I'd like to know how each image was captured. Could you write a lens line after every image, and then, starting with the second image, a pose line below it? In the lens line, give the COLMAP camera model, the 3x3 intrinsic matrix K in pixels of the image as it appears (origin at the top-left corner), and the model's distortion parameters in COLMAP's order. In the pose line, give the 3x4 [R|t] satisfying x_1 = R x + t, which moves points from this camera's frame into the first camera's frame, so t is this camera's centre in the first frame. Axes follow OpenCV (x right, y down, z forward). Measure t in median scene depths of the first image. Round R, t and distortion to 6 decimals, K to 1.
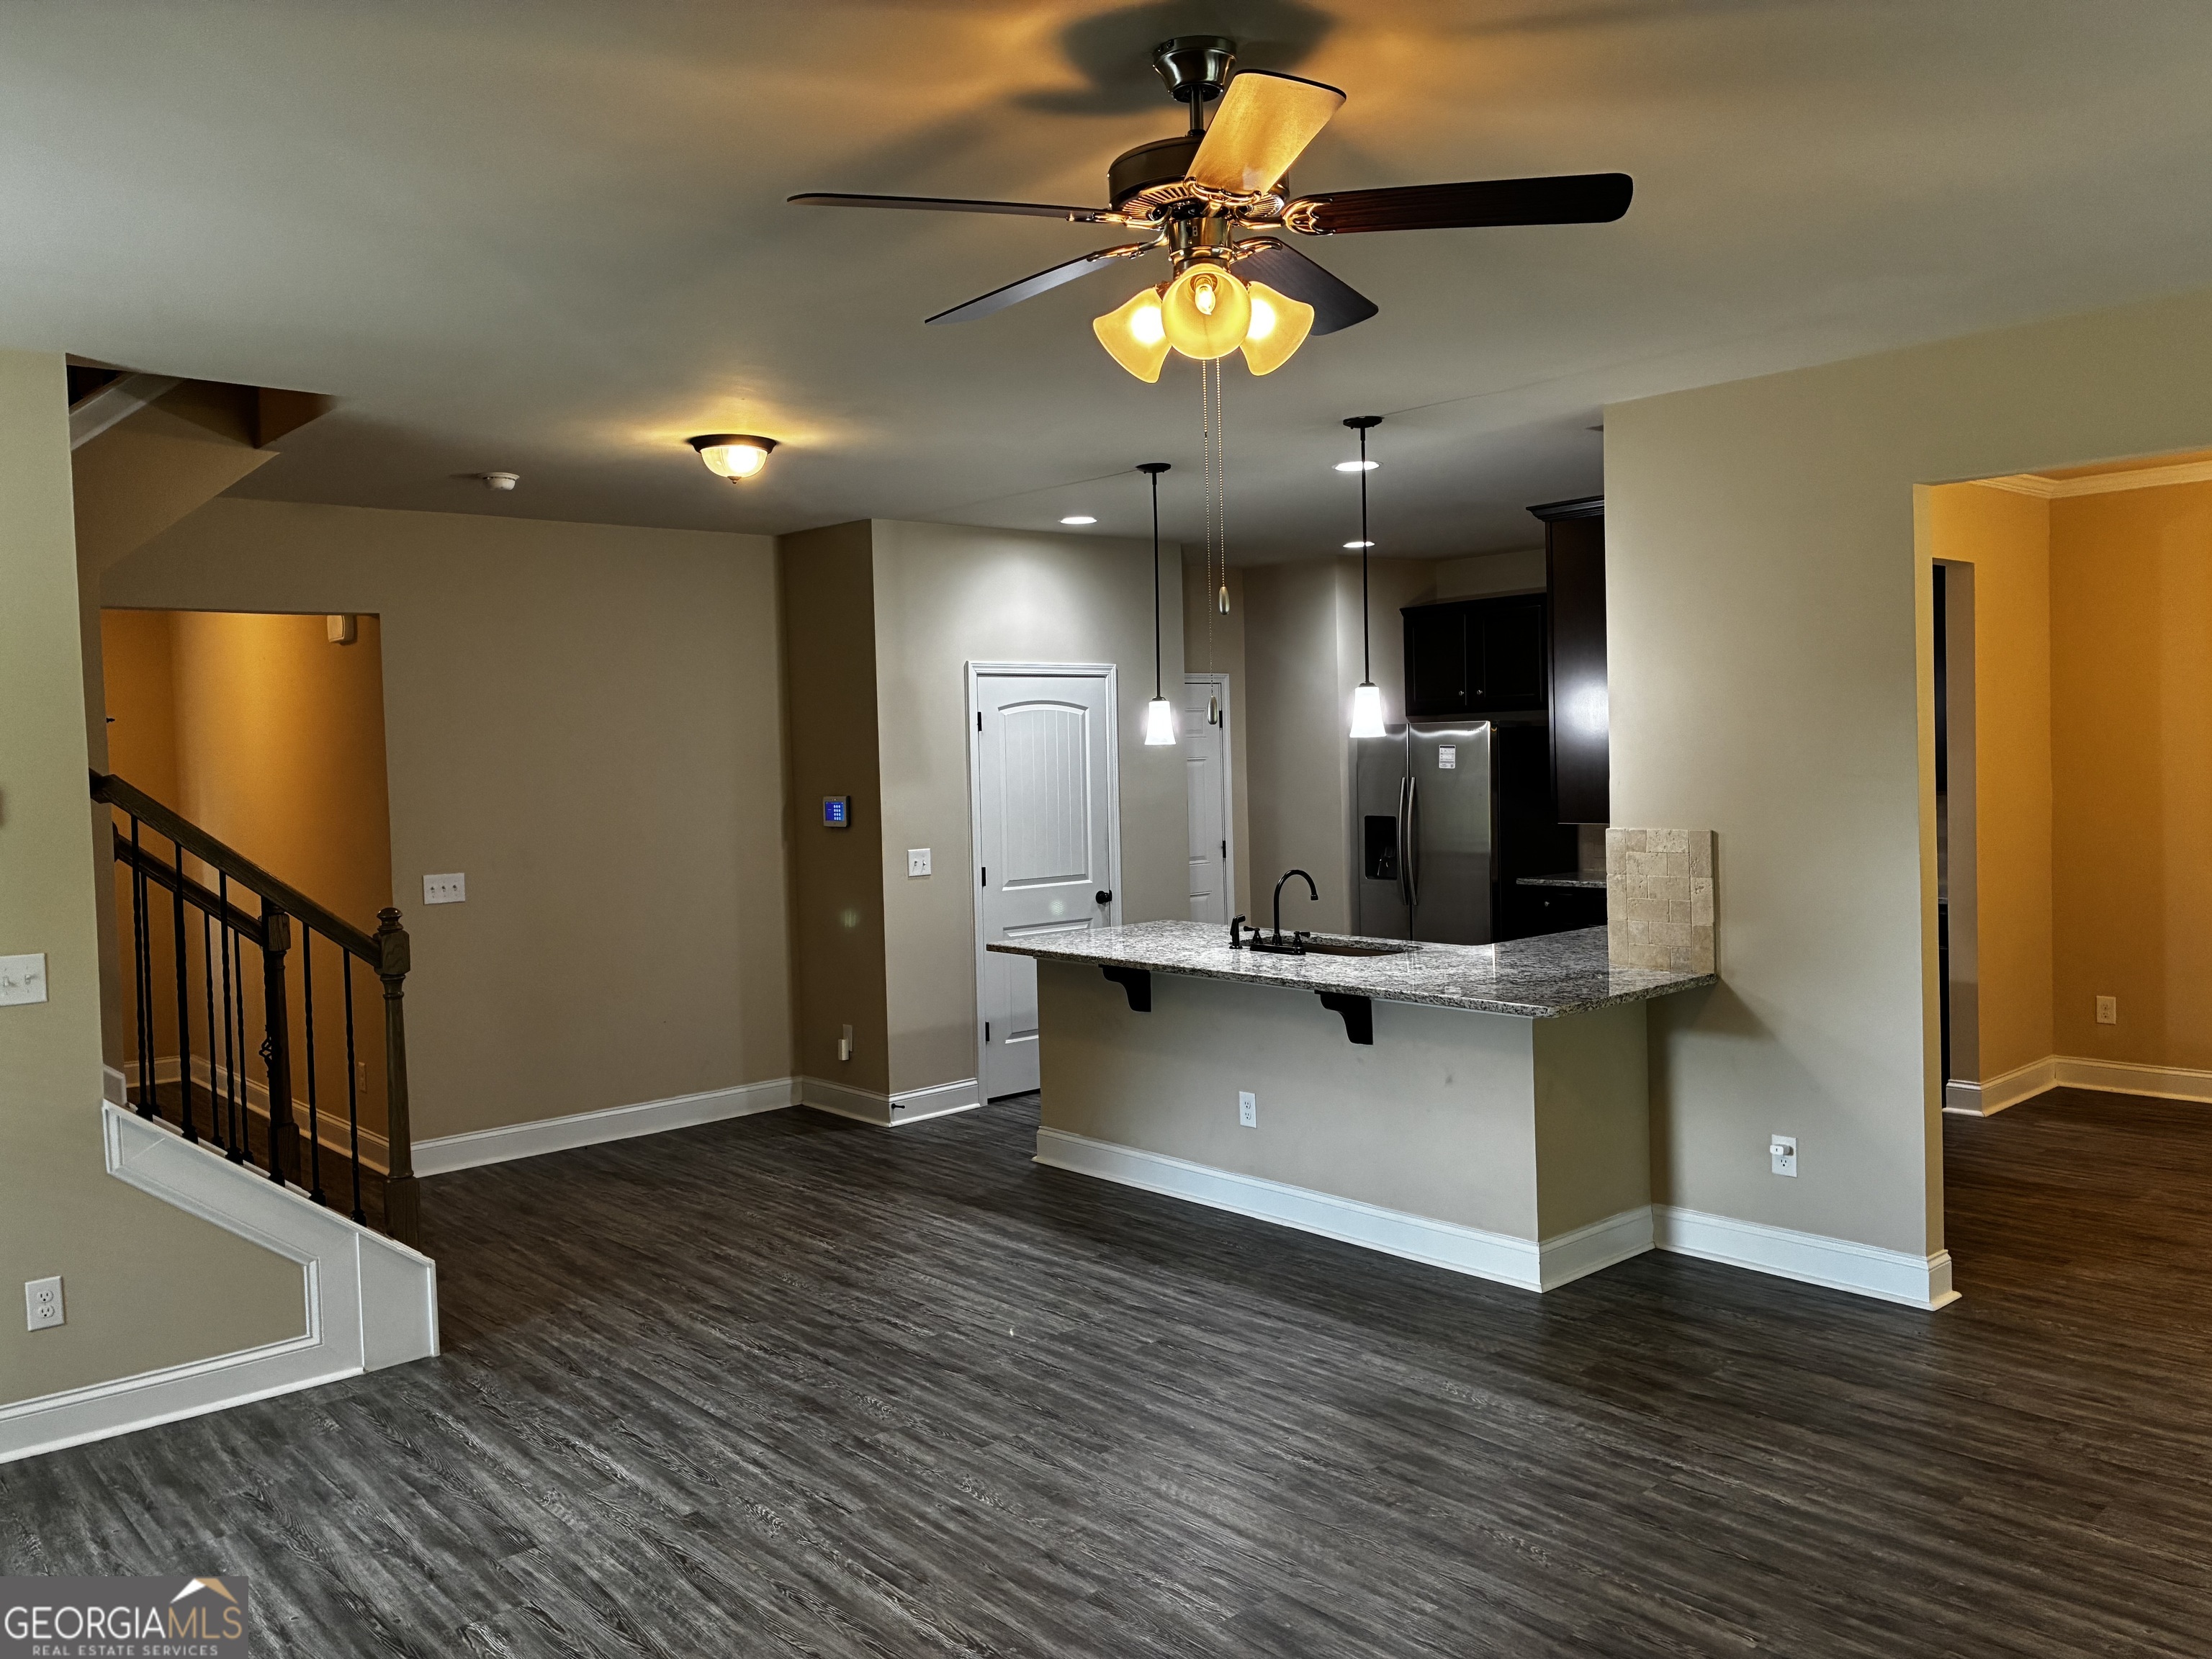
lens RADIAL K [[1666.7, 0, 1111.4], [0, 1666.7, 811.6], [0, 0, 1]] dist [0.046170, -0.055290]
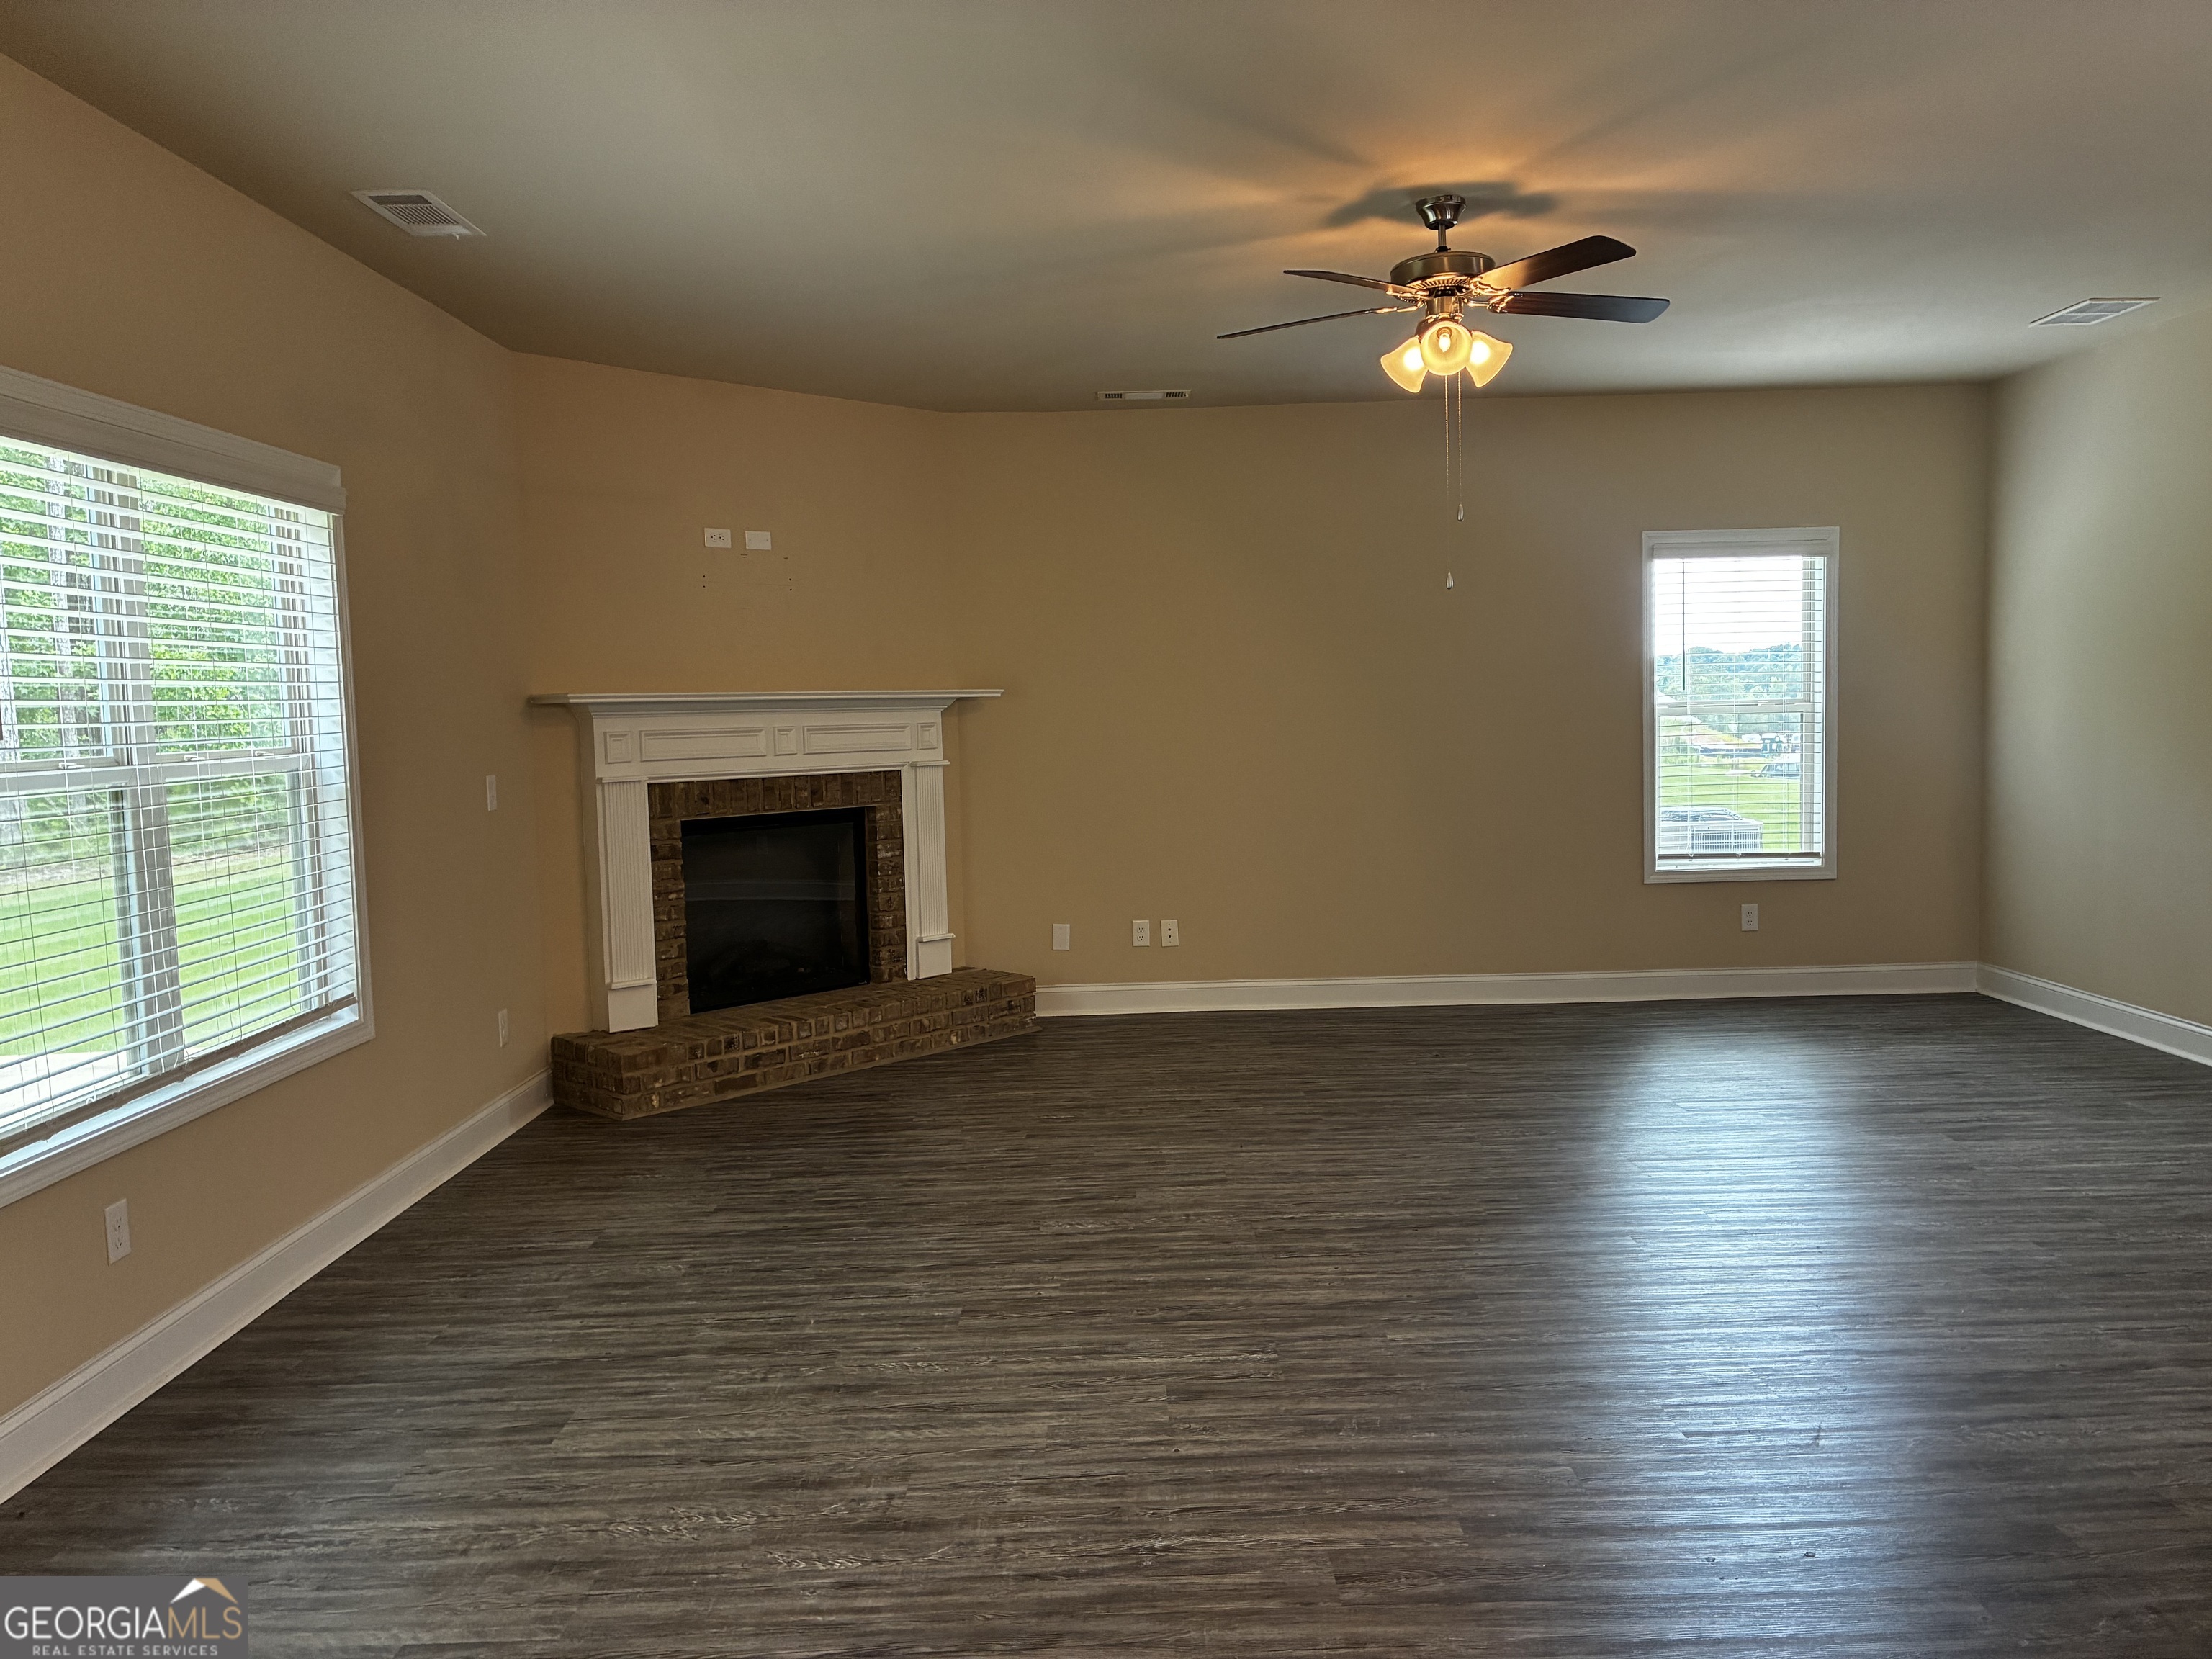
lens RADIAL K [[1666.7, 0, 1128.4], [0, 1666.7, 828.3], [0, 0, 1]] dist [0.046170, -0.055290]
pose [[-0.652765, 0.101469, -0.750734, 0.841732], [0.019294, 0.992894, 0.117424, -0.007087], [0.757314, 0.062166, -0.650085, 0.995551]]
